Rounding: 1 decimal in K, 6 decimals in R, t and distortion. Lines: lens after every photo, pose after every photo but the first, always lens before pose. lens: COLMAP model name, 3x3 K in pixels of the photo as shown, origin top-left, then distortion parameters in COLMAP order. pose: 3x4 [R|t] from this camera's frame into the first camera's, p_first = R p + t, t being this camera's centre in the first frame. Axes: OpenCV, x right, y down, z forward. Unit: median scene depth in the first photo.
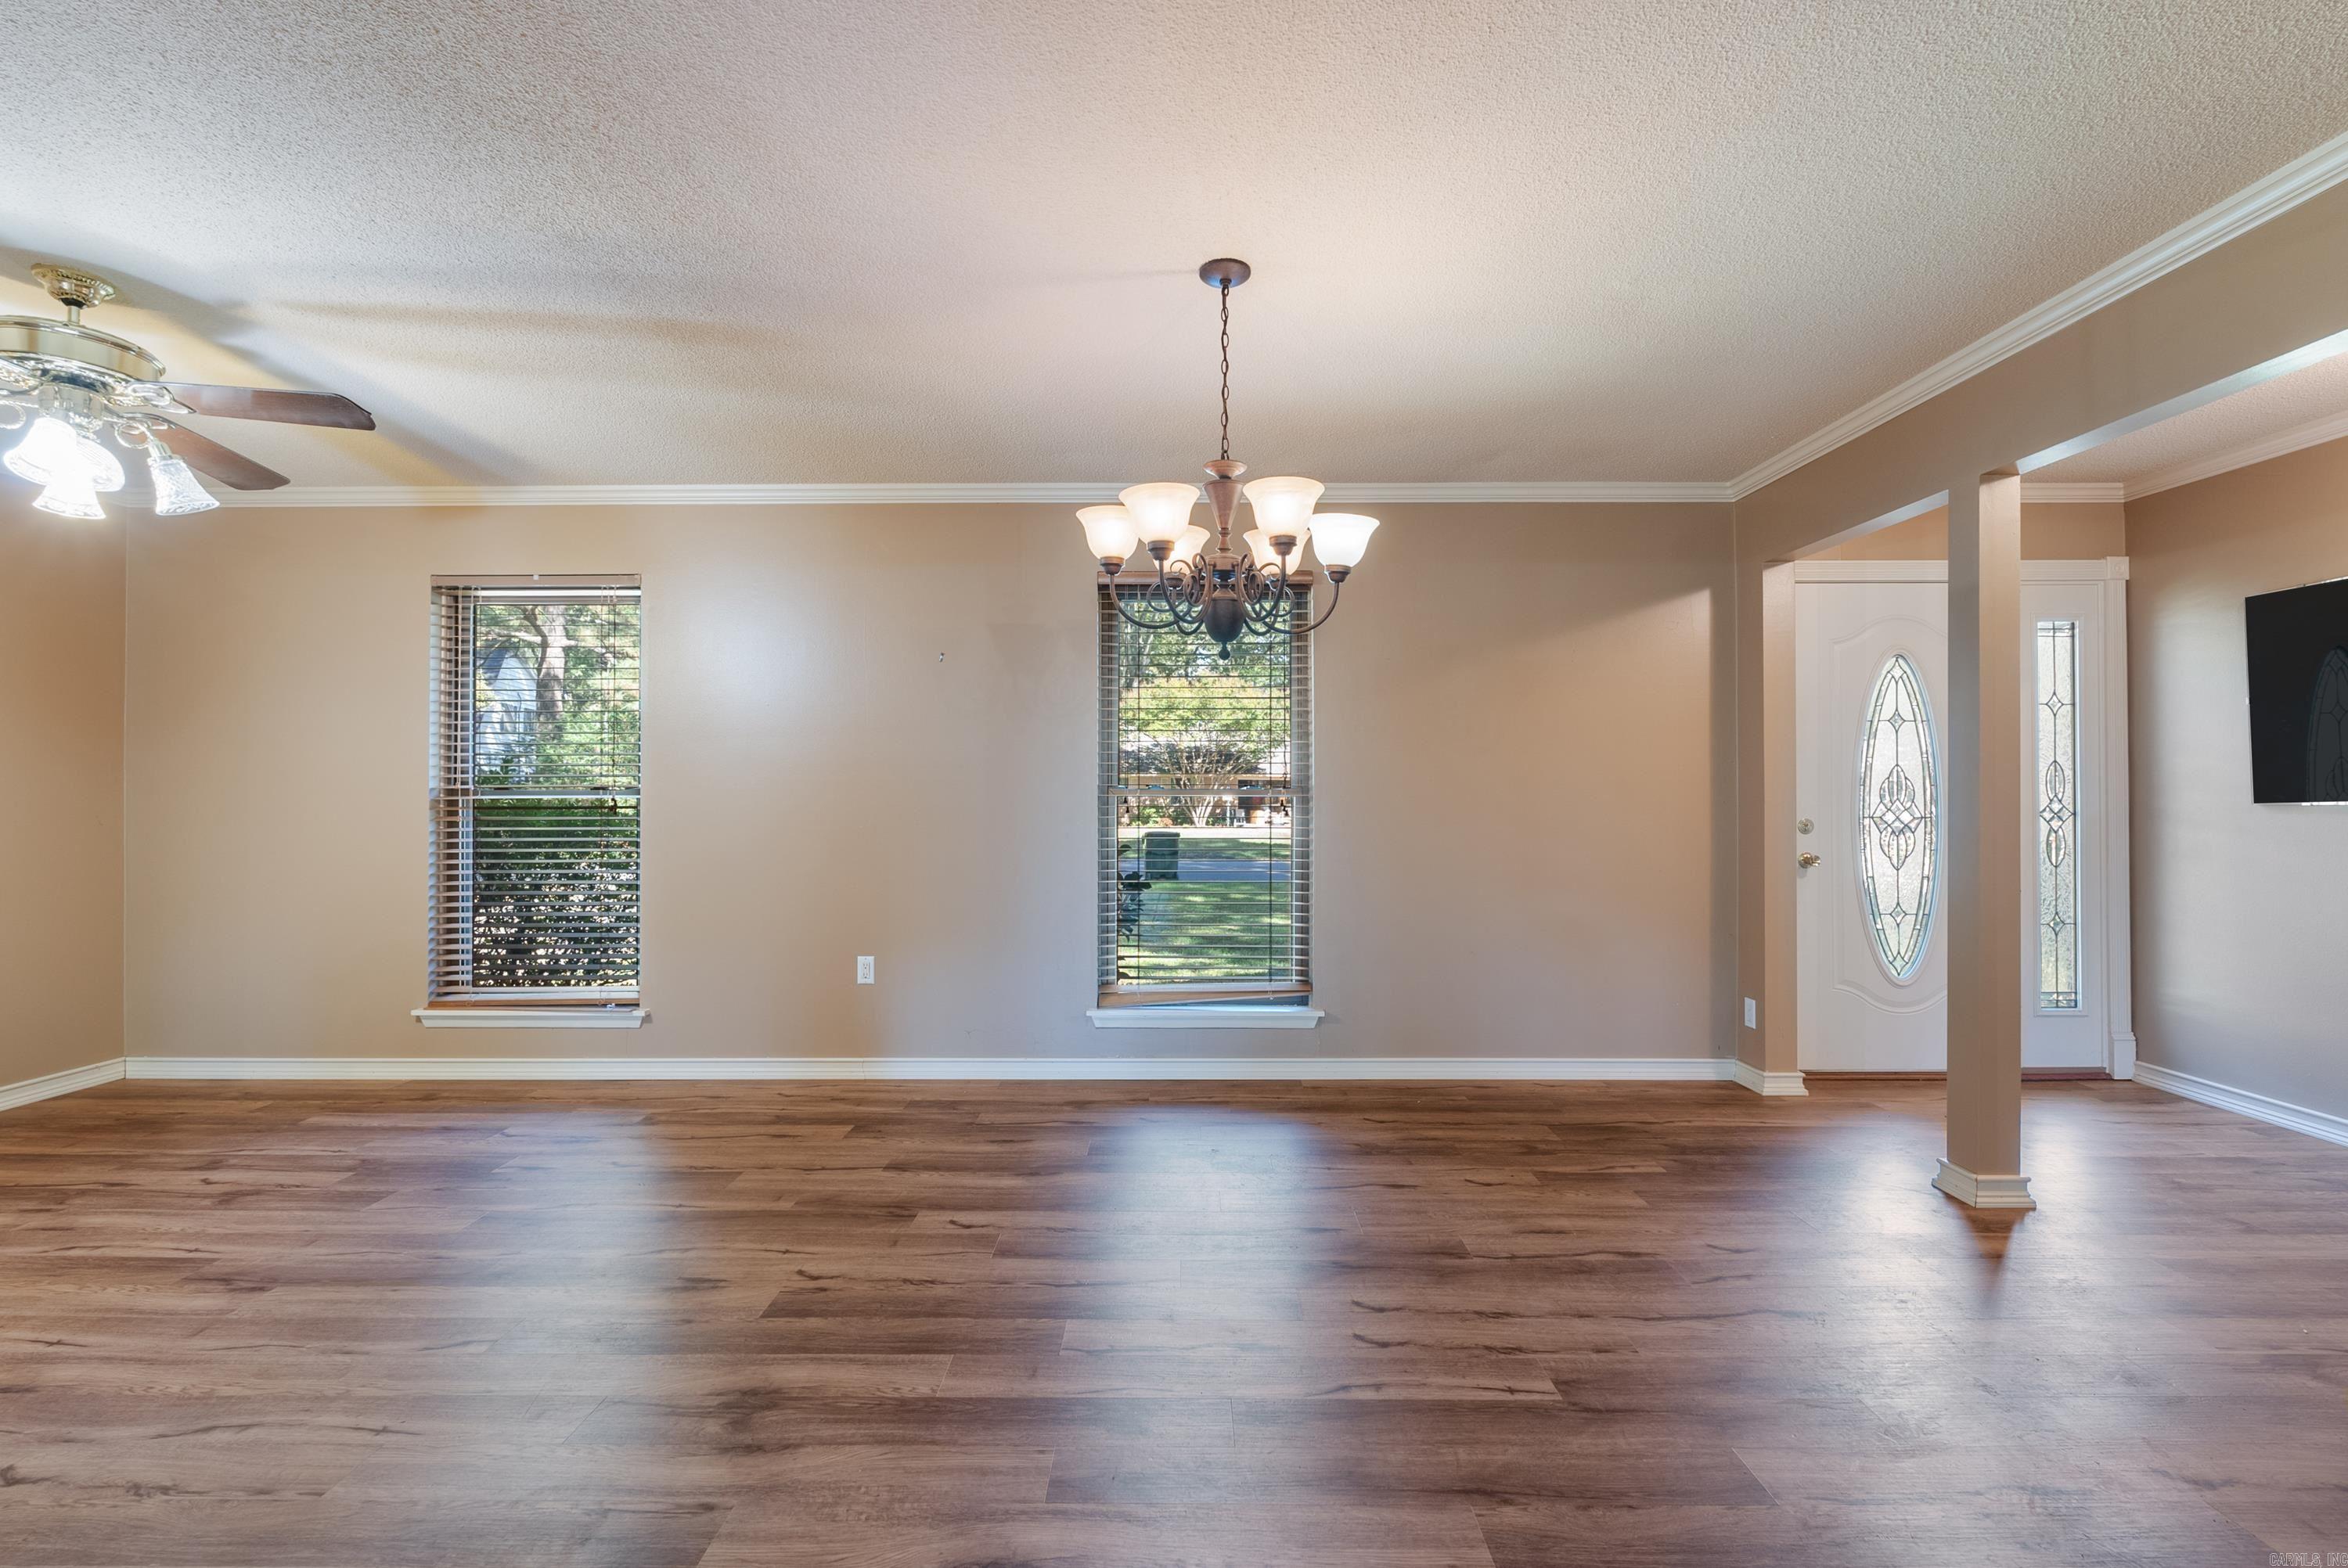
lens RADIAL K [[1043.8, 0, 1187.2], [0, 1043.8, 792.1], [0, 0, 1]] dist [-0.008746, 0.001295]
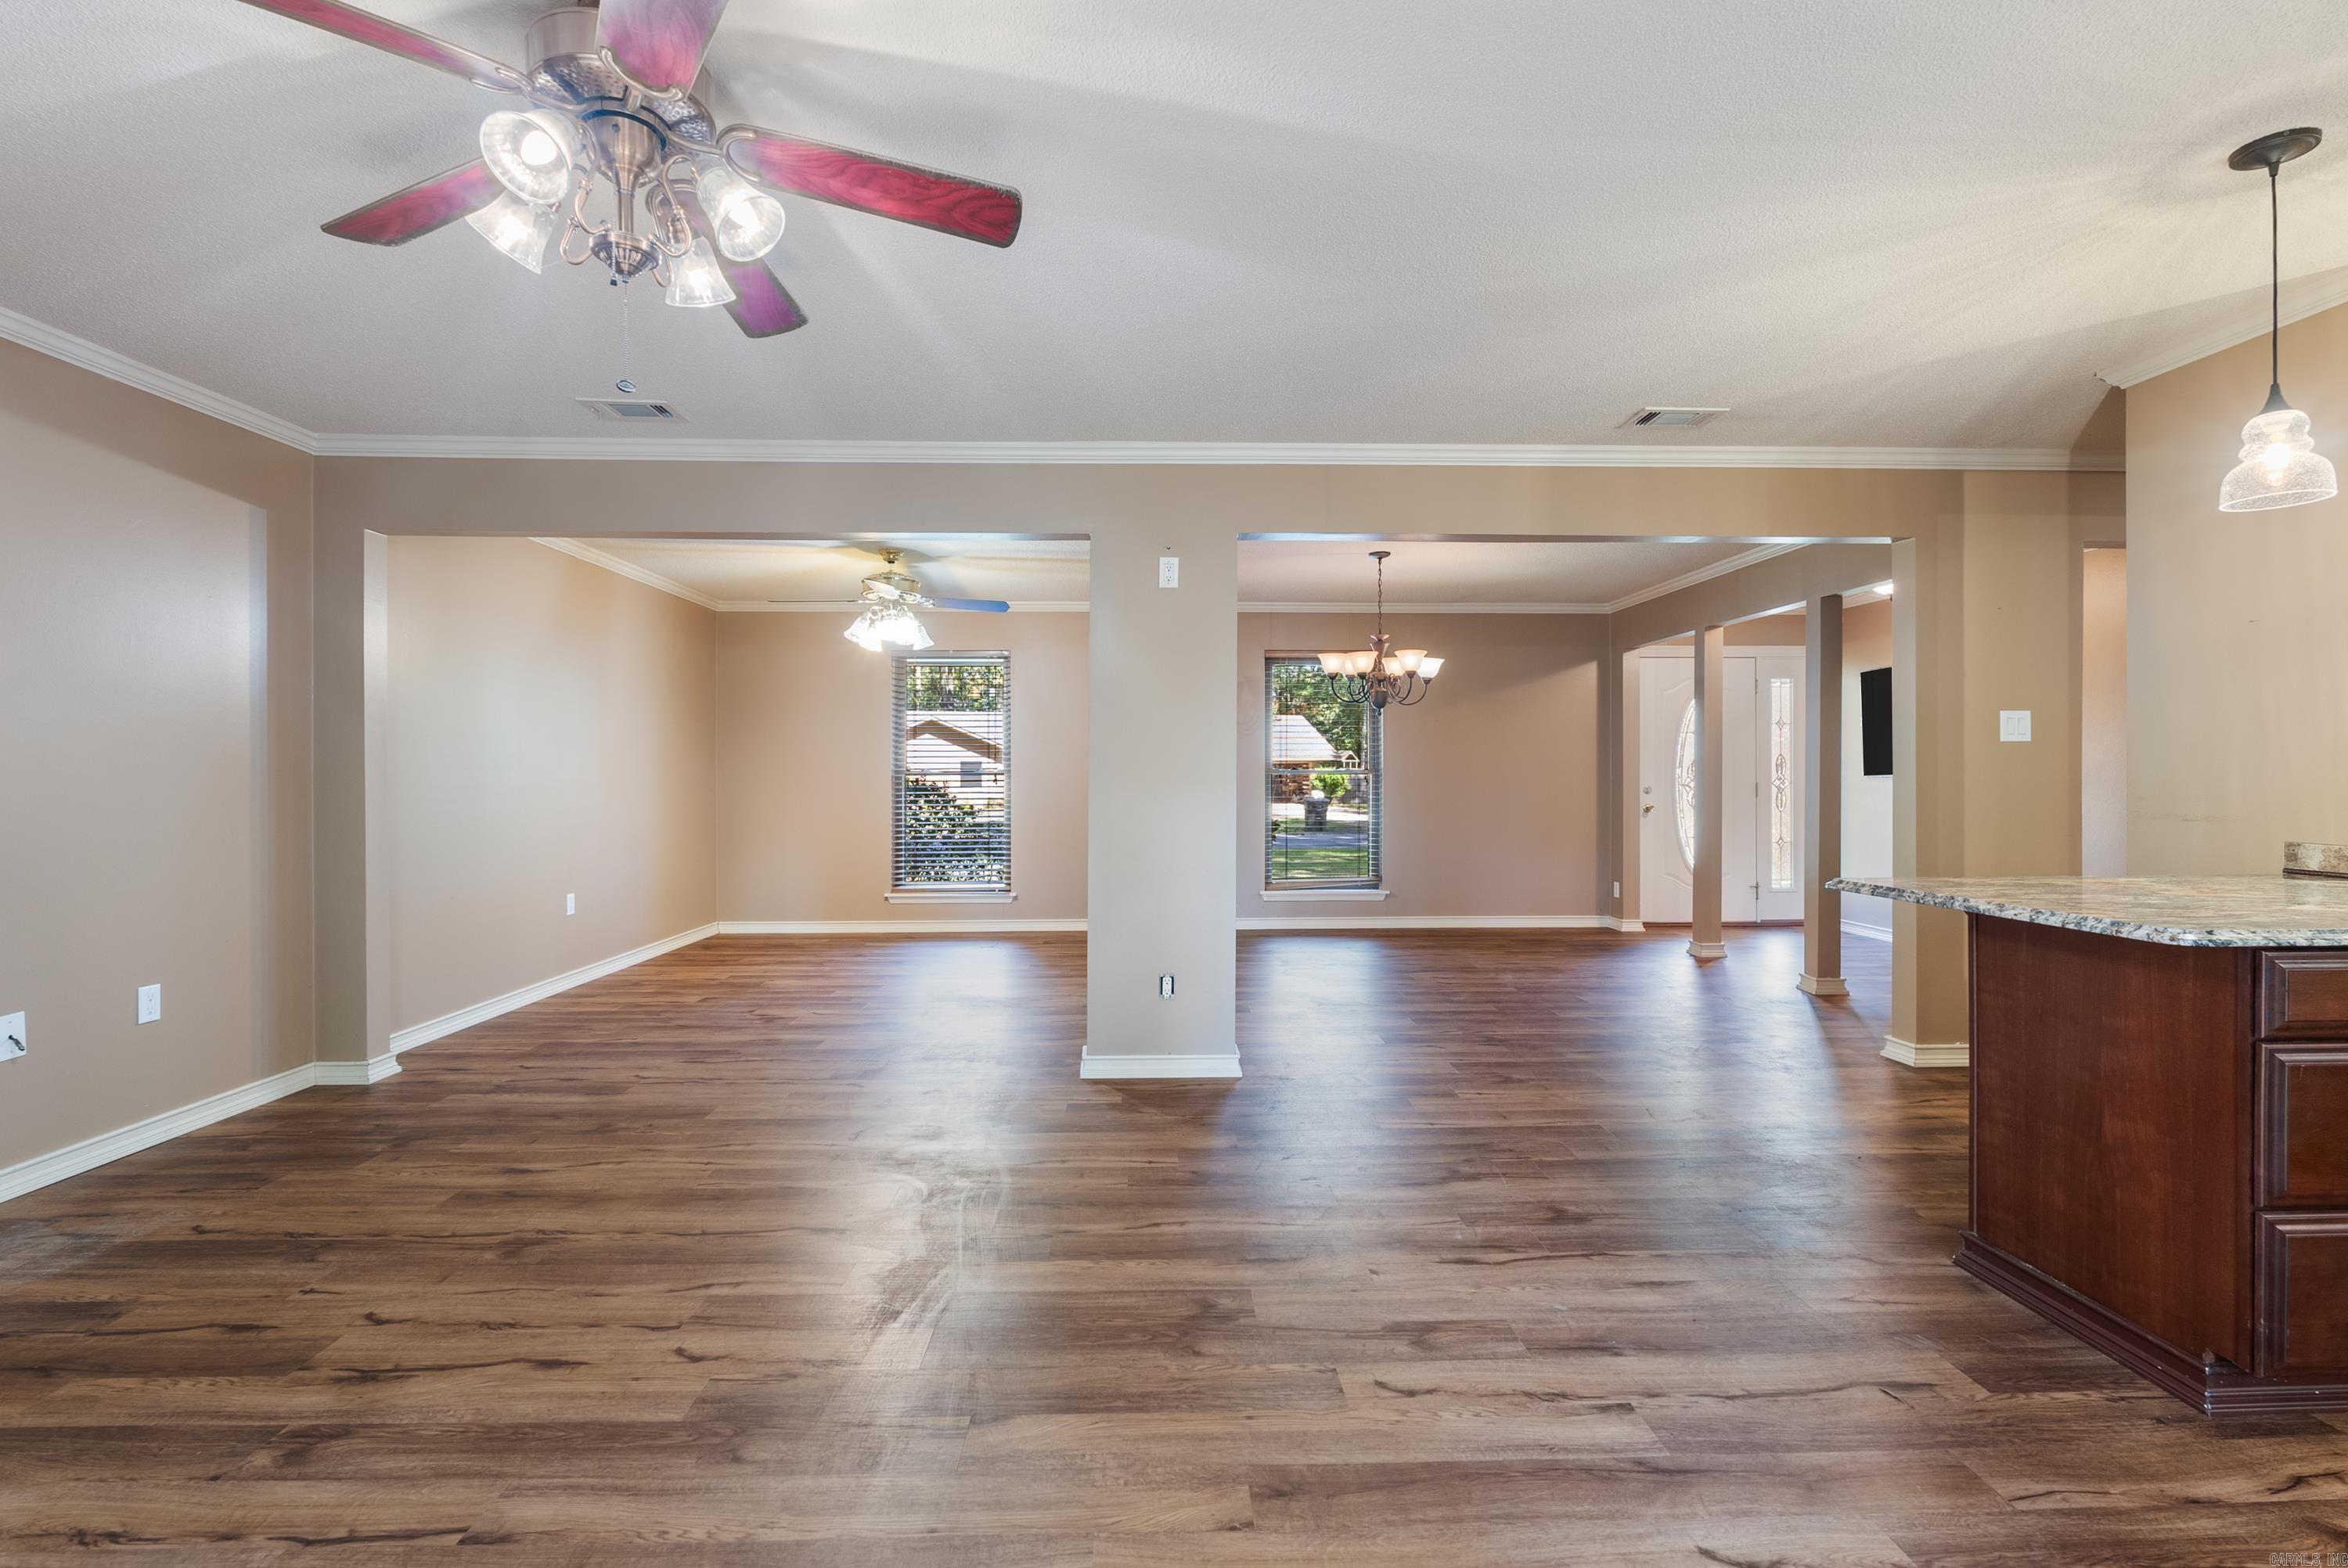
lens RADIAL K [[1043.8, 0, 1182.9], [0, 1043.8, 780.9], [0, 0, 1]] dist [-0.008746, 0.001295]
pose [[0.999424, -0.000676, 0.033919, -0.296233], [0.000530, 0.999990, 0.004336, 0.007725], [-0.033922, -0.004316, 0.999415, -0.831669]]
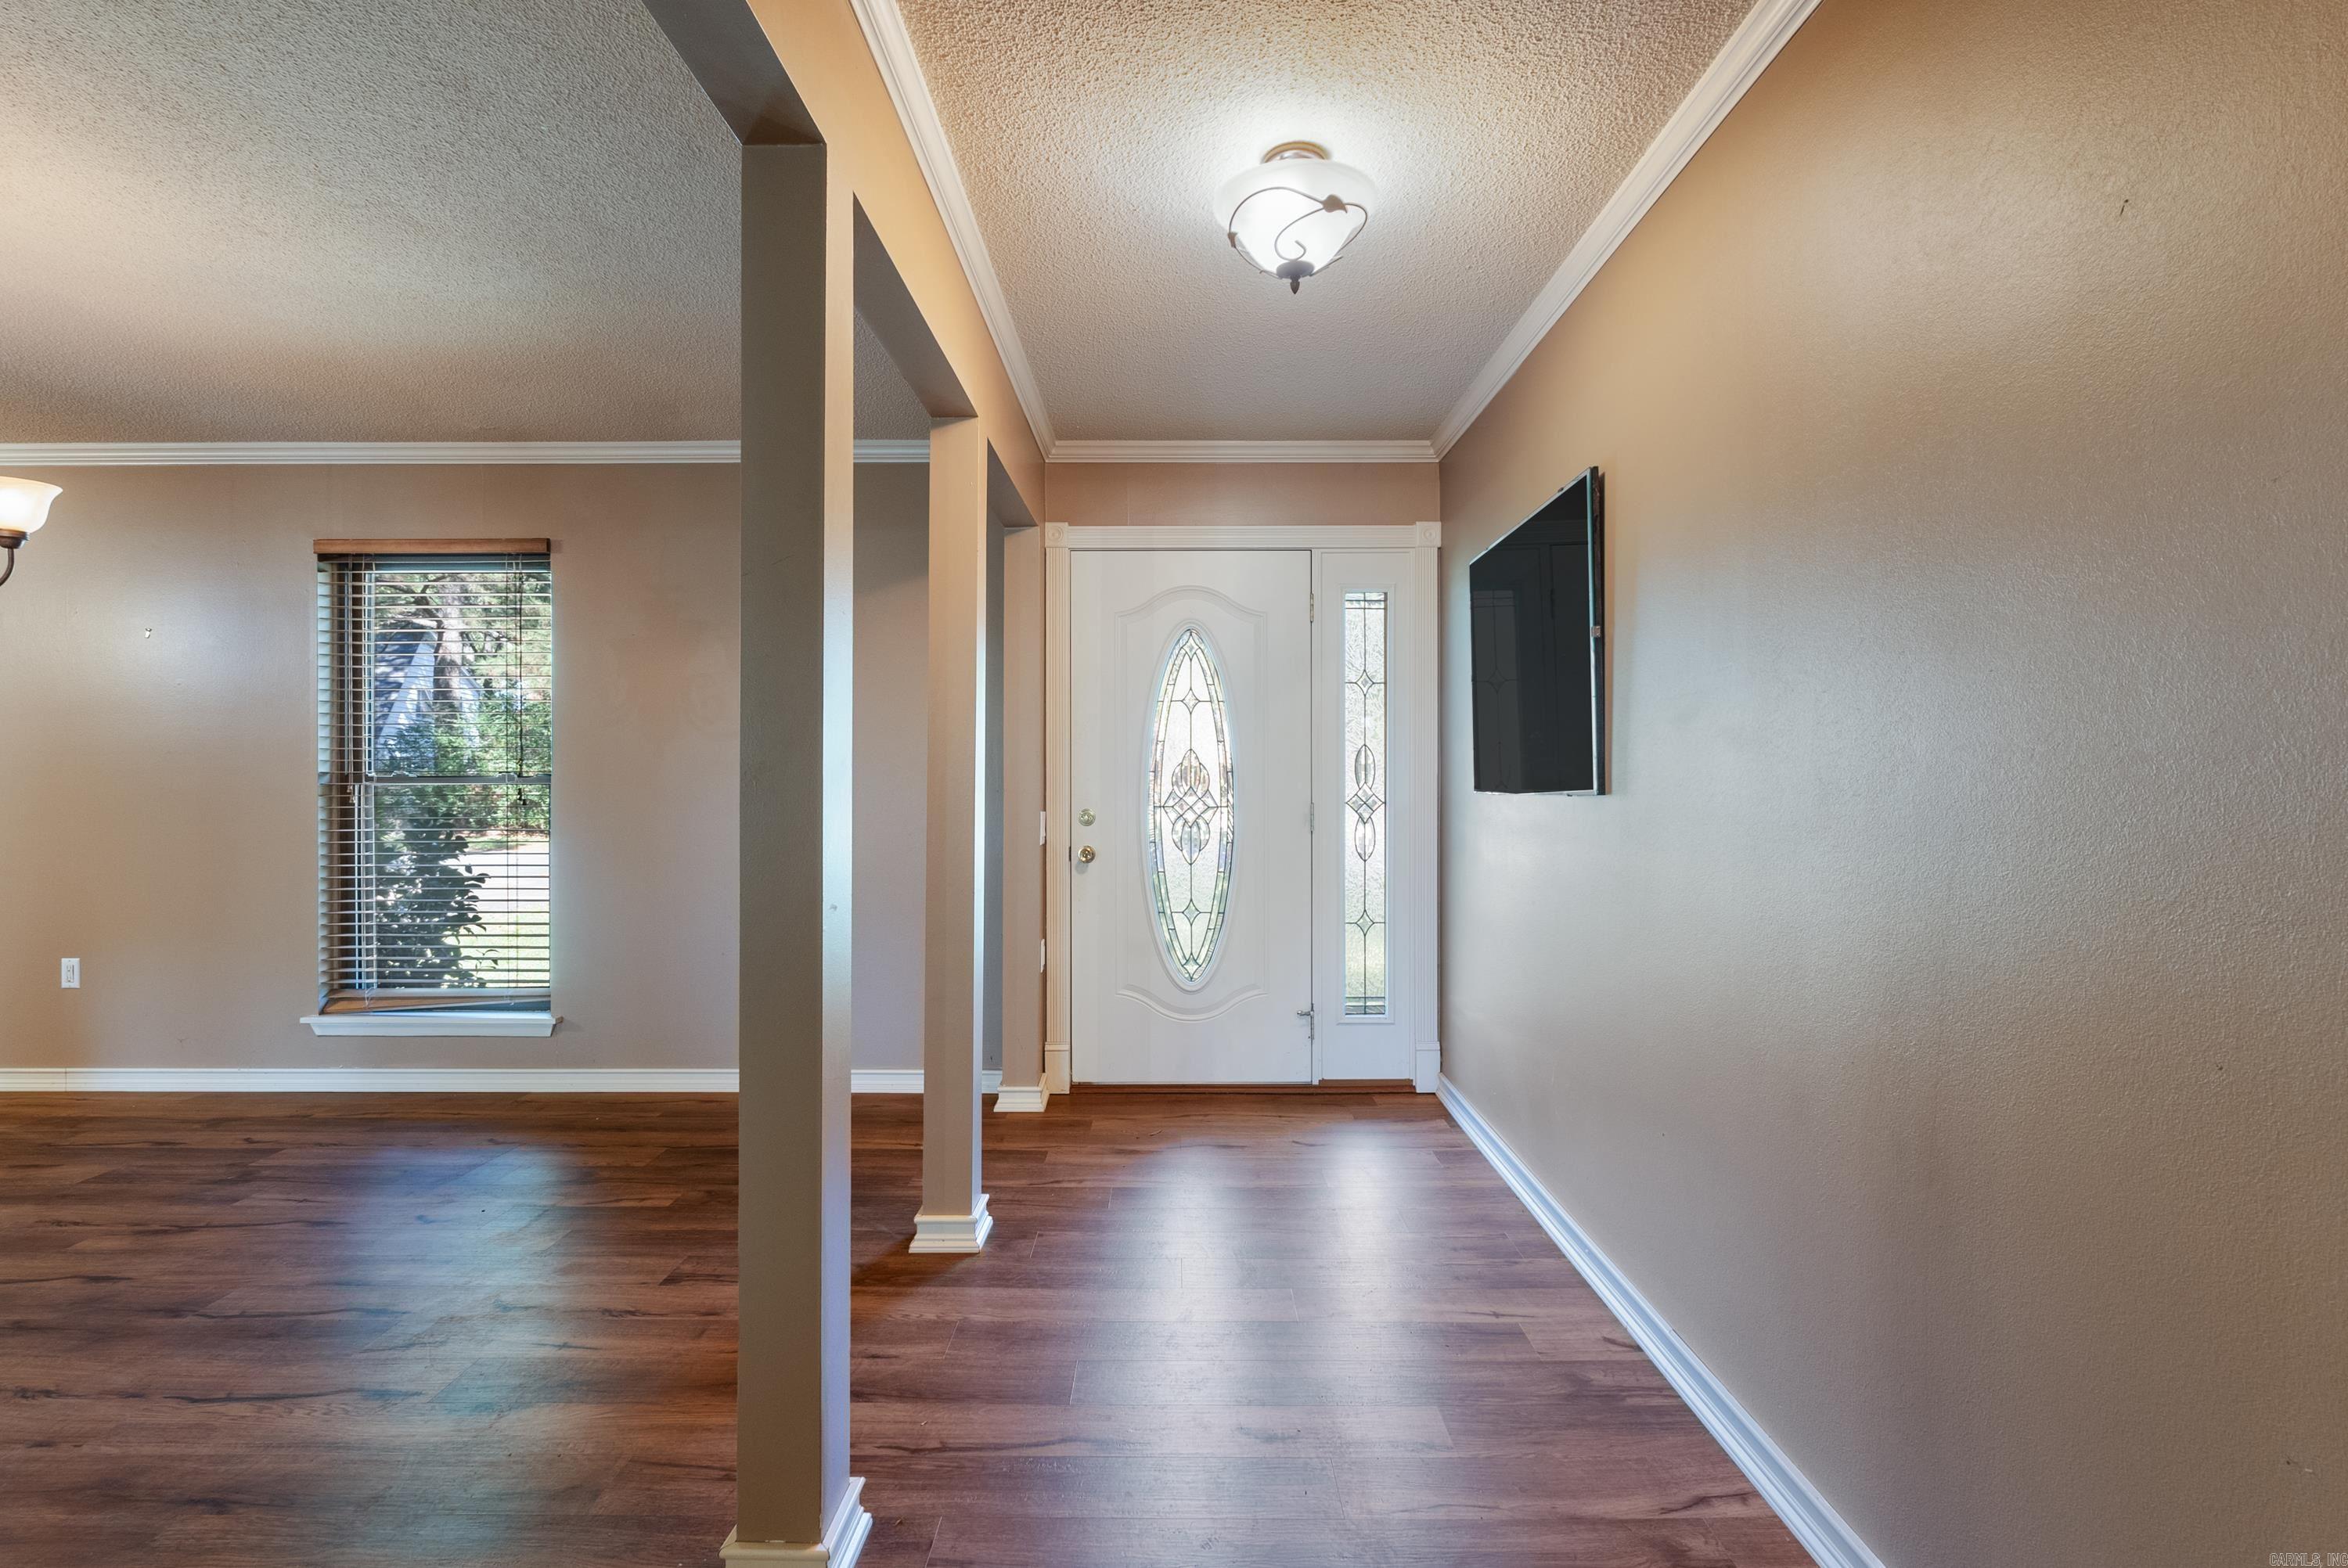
lens RADIAL K [[1043.8, 0, 1179.9], [0, 1043.8, 773.0], [0, 0, 1]] dist [-0.008746, 0.001295]
pose [[0.999998, -0.001857, 0.001009, 0.673795], [0.001859, 0.999995, -0.002577, -0.003065], [-0.001005, 0.002579, 0.999996, 0.079135]]
